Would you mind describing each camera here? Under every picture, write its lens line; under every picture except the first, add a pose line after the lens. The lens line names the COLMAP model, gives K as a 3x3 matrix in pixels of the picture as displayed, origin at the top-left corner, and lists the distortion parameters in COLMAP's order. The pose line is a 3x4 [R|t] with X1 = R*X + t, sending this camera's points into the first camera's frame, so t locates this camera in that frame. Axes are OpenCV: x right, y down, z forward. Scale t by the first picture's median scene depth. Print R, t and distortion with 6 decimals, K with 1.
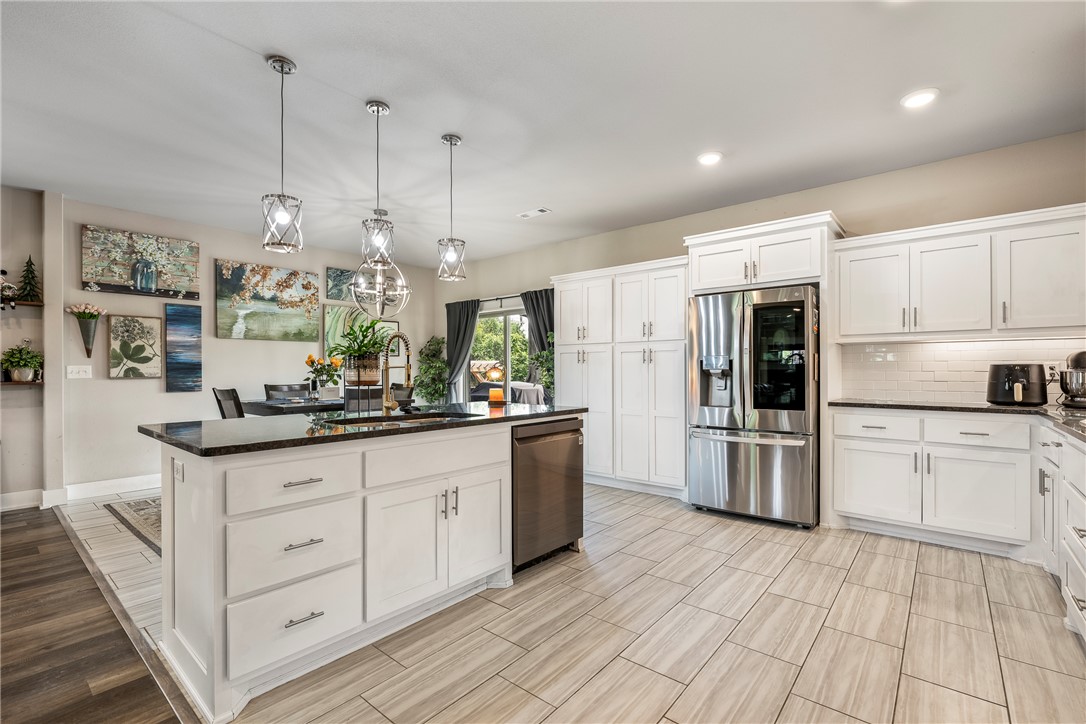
lens RADIAL K [[483.8, 0, 542.7], [0, 483.8, 370.1], [0, 0, 1]] dist [-0.000037, -0.000293]
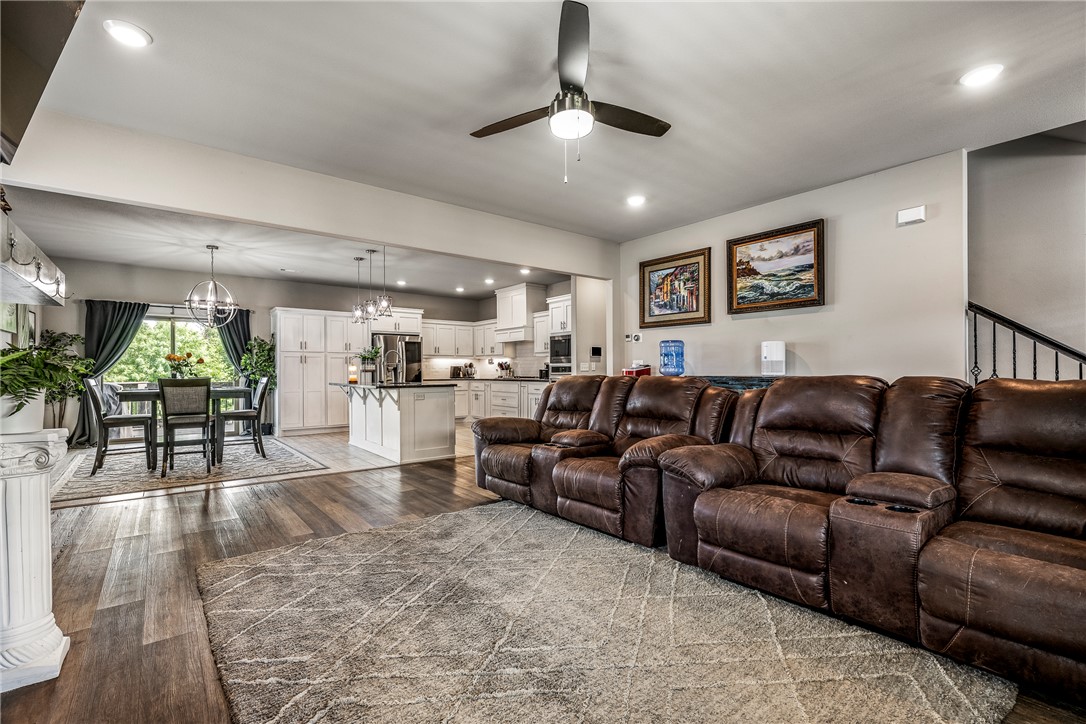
lens RADIAL K [[483.8, 0, 542.7], [0, 483.8, 370.1], [0, 0, 1]] dist [-0.000037, -0.000293]
pose [[0.203636, 0.003025, 0.979042, -1.411234], [0.004284, 0.999983, -0.003981, 0.020514], [-0.979037, 0.005005, 0.203620, -0.163647]]
